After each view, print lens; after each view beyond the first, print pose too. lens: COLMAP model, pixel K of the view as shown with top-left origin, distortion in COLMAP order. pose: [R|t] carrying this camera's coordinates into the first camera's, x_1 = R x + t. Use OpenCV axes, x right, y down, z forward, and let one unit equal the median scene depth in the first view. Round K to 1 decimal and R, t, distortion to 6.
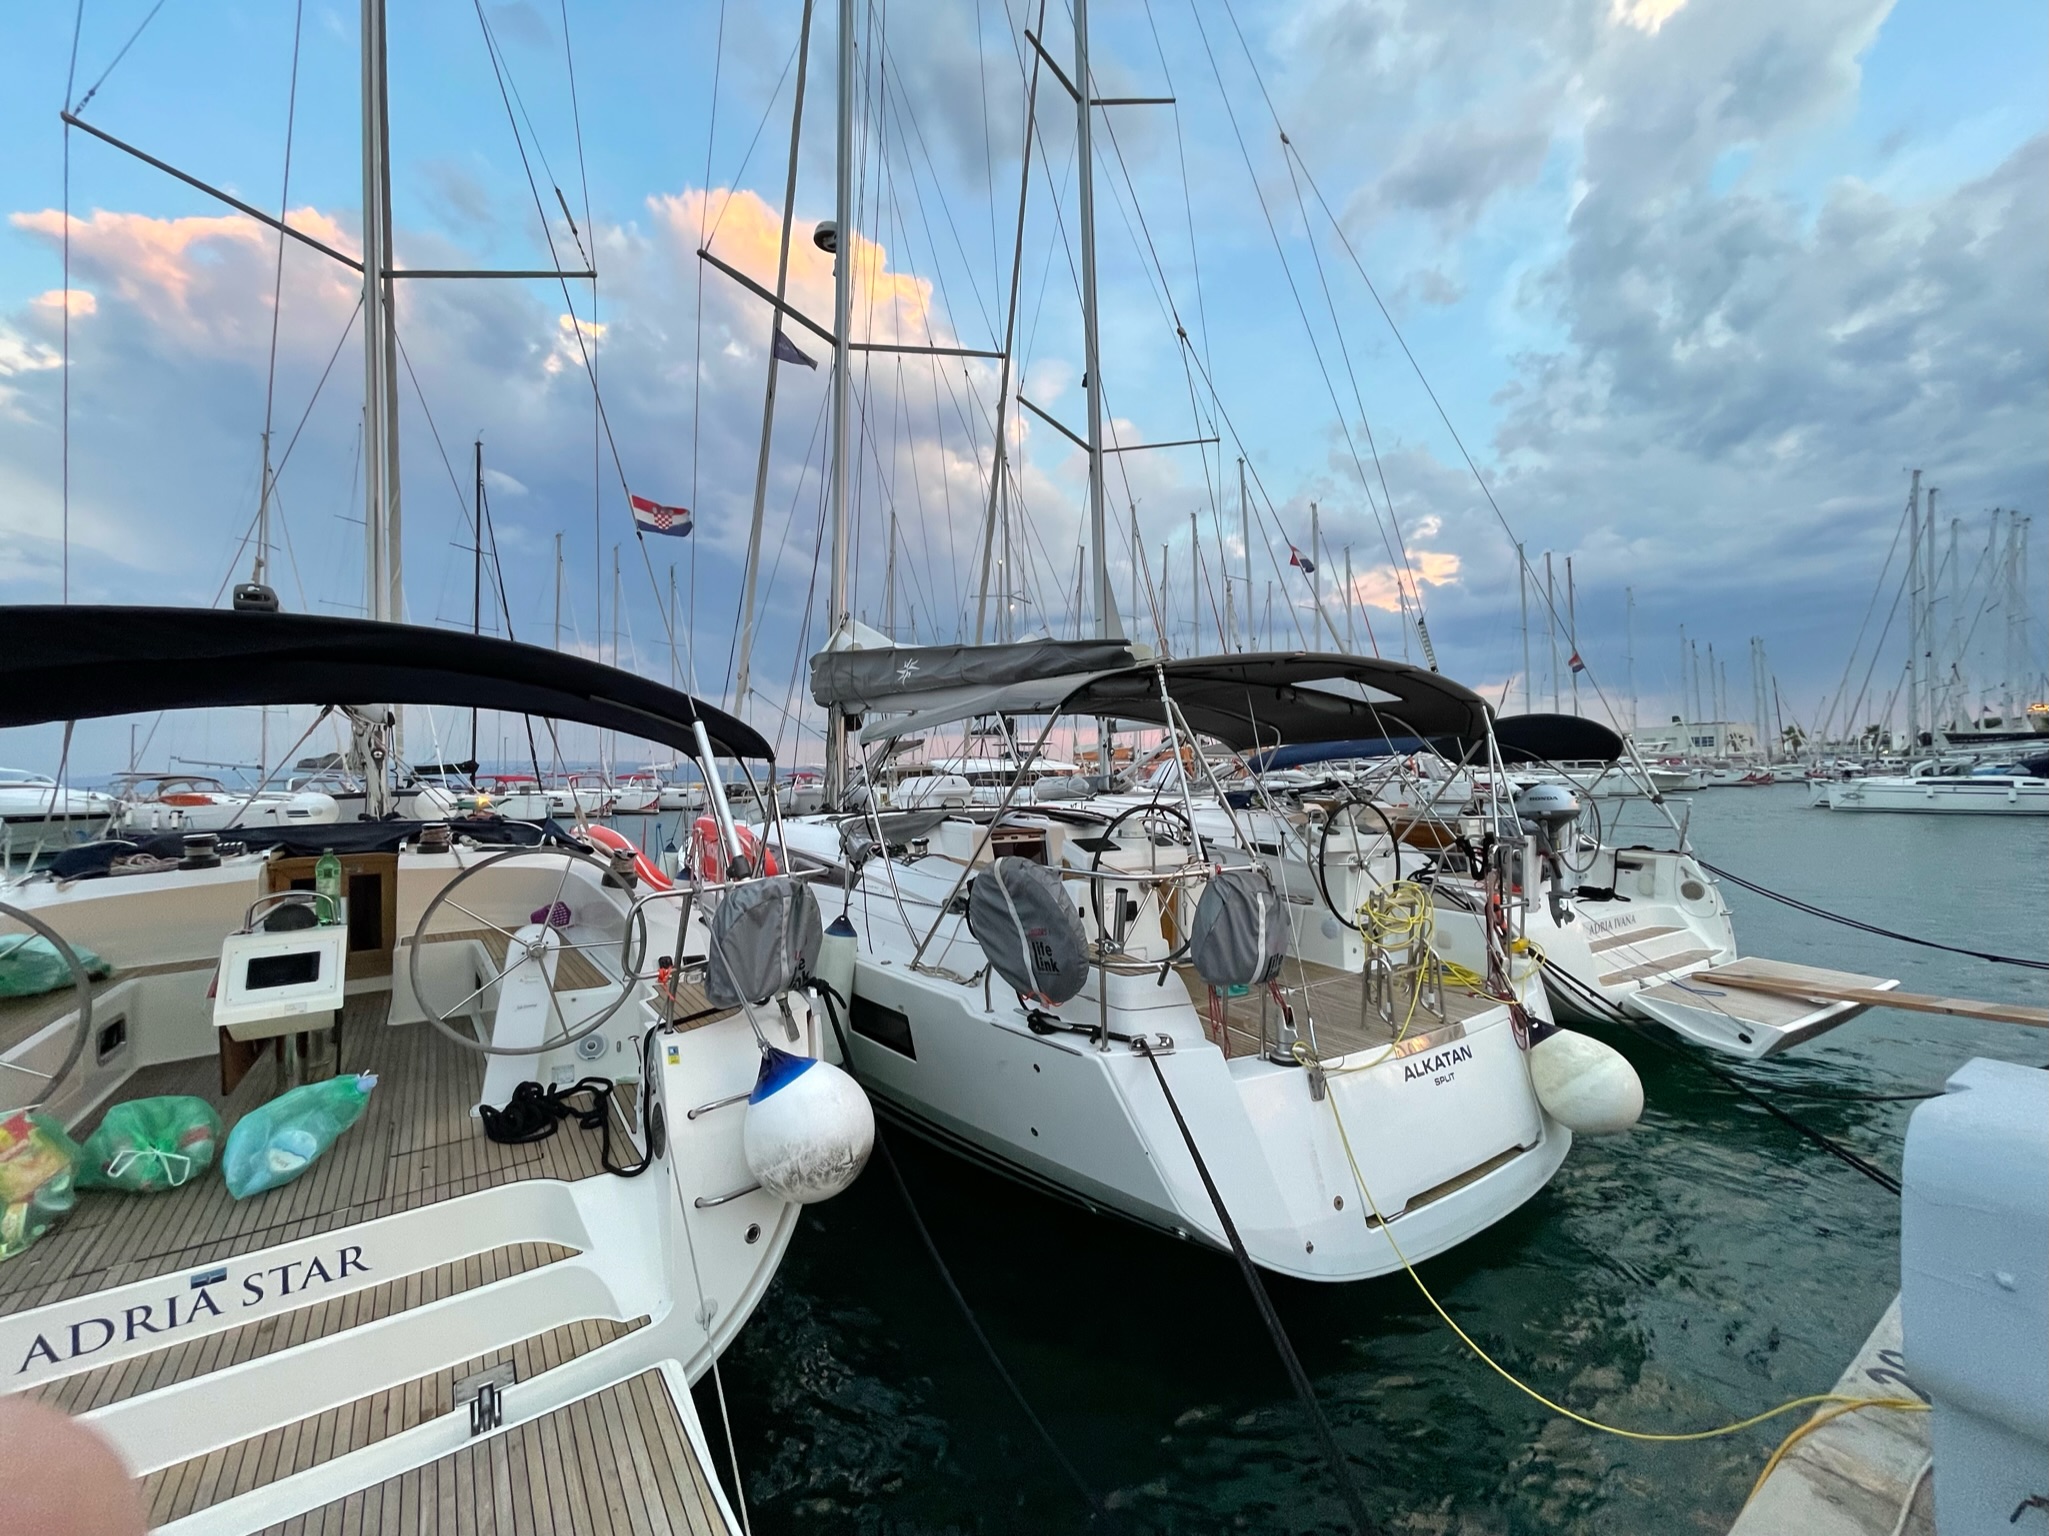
lens RADIAL K [[864.5, 0, 1008.1], [0, 864.5, 764.1], [0, 0, 1]] dist [-0.014573, -0.000536]
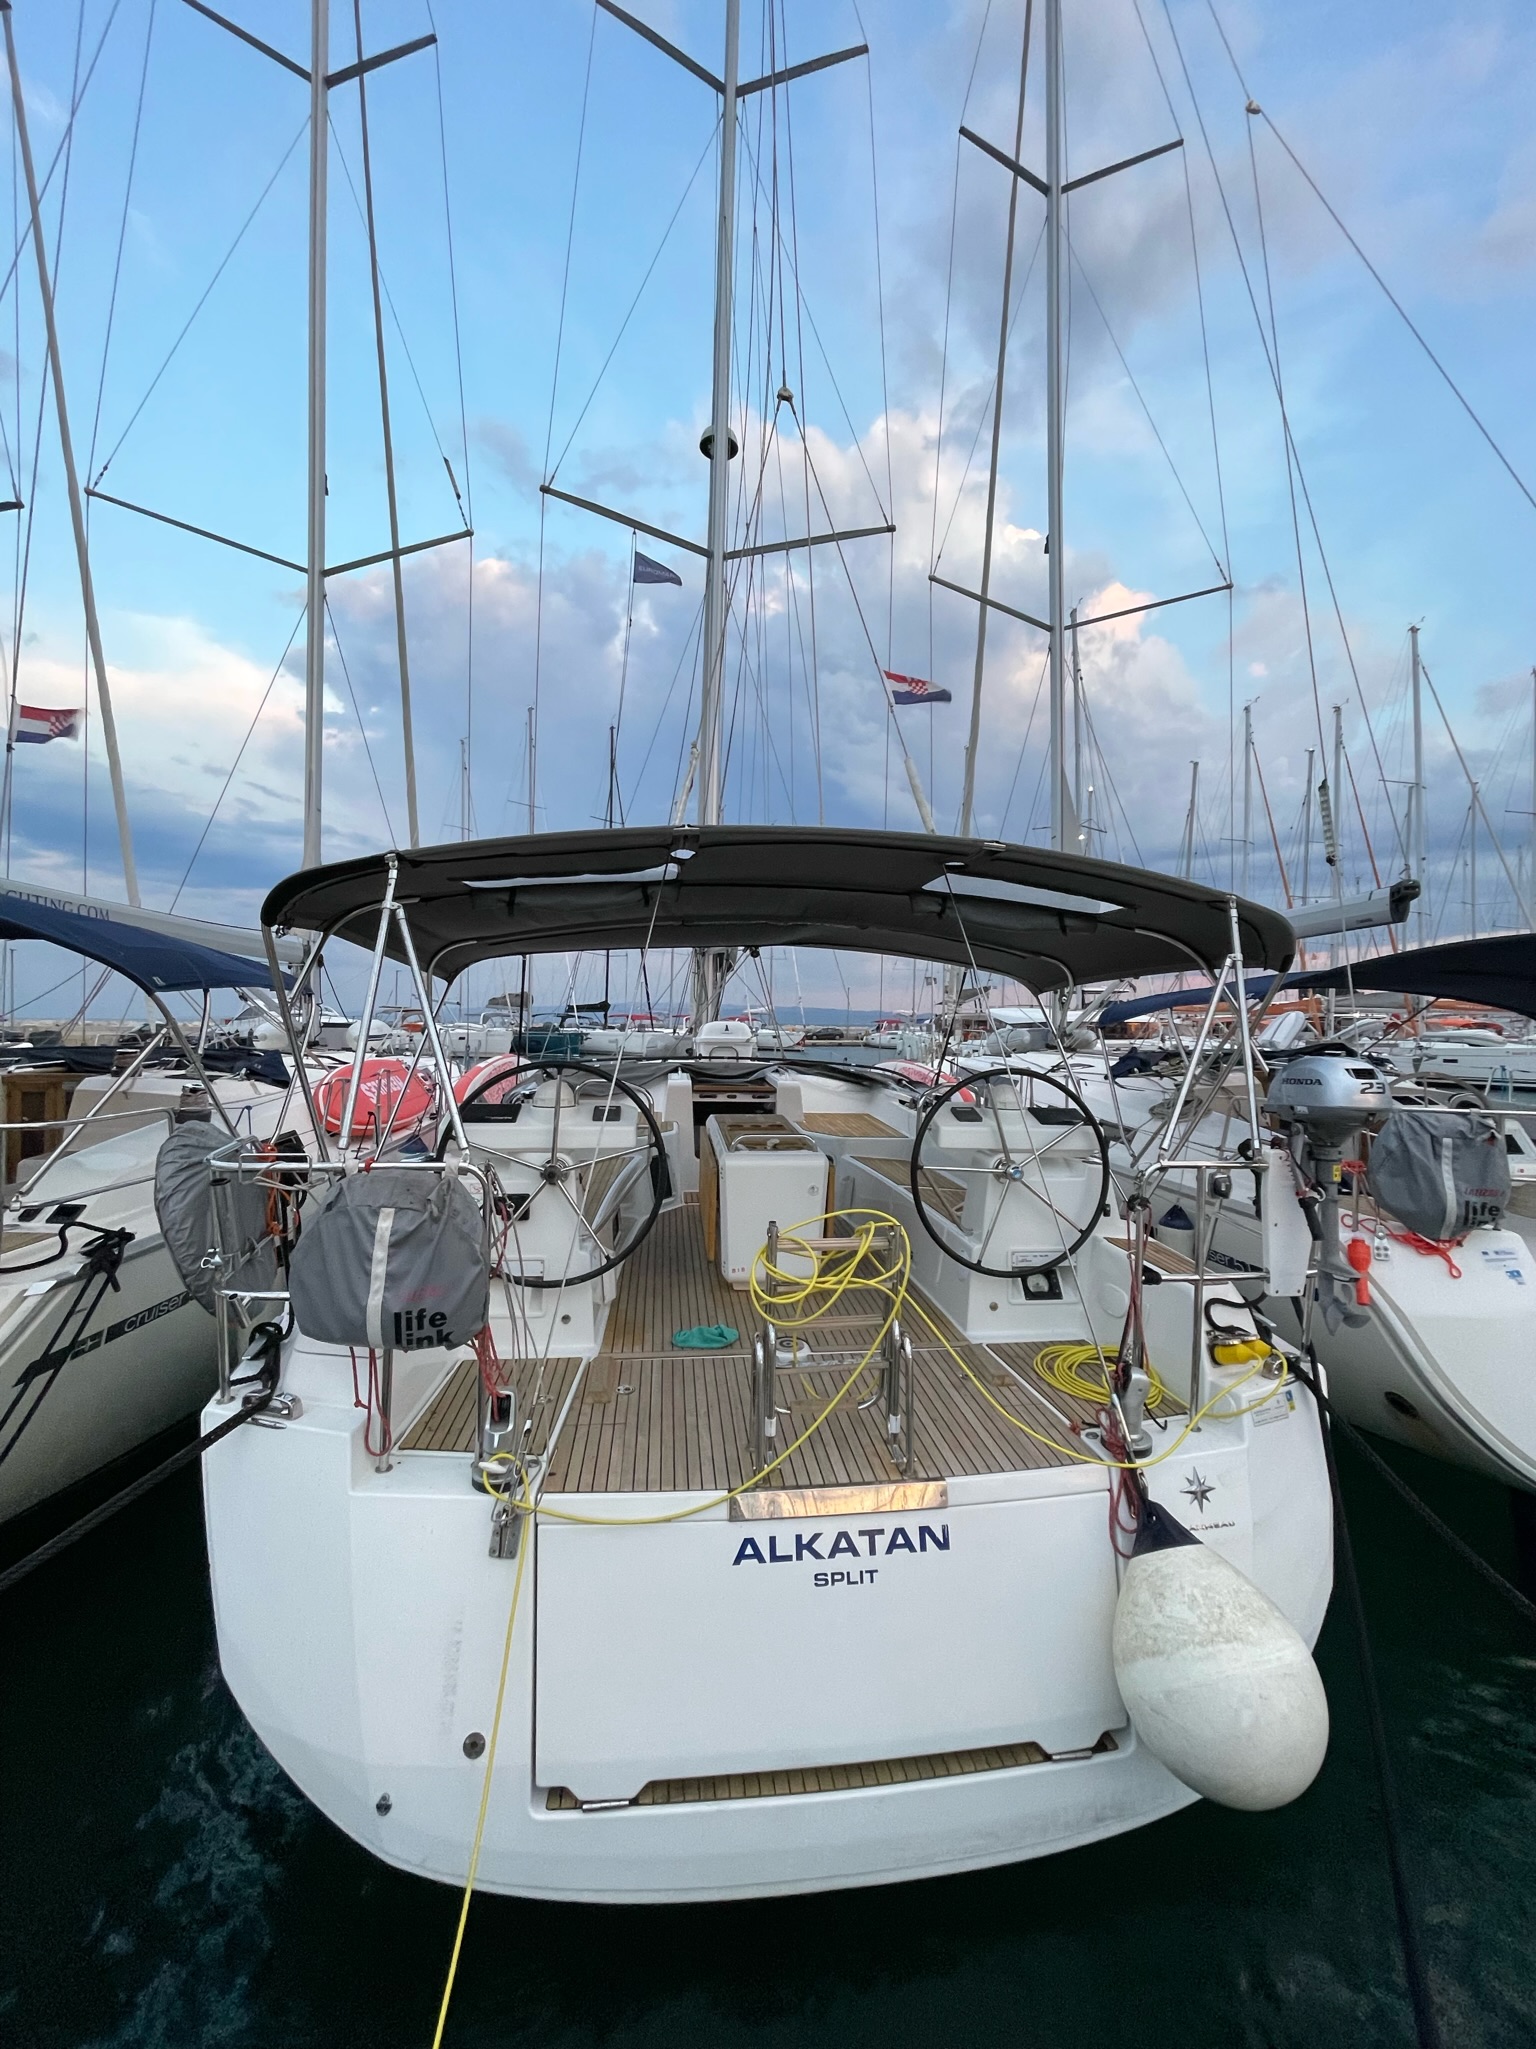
lens RADIAL K [[864.5, 0, 778.4], [0, 864.5, 1011.1], [0, 0, 1]] dist [-0.014573, -0.000536]
pose [[0.902191, 0.019137, -0.430911, 0.679820], [-0.019016, 0.999809, 0.004590, -0.000715], [0.430917, 0.004053, 0.902383, 0.466088]]
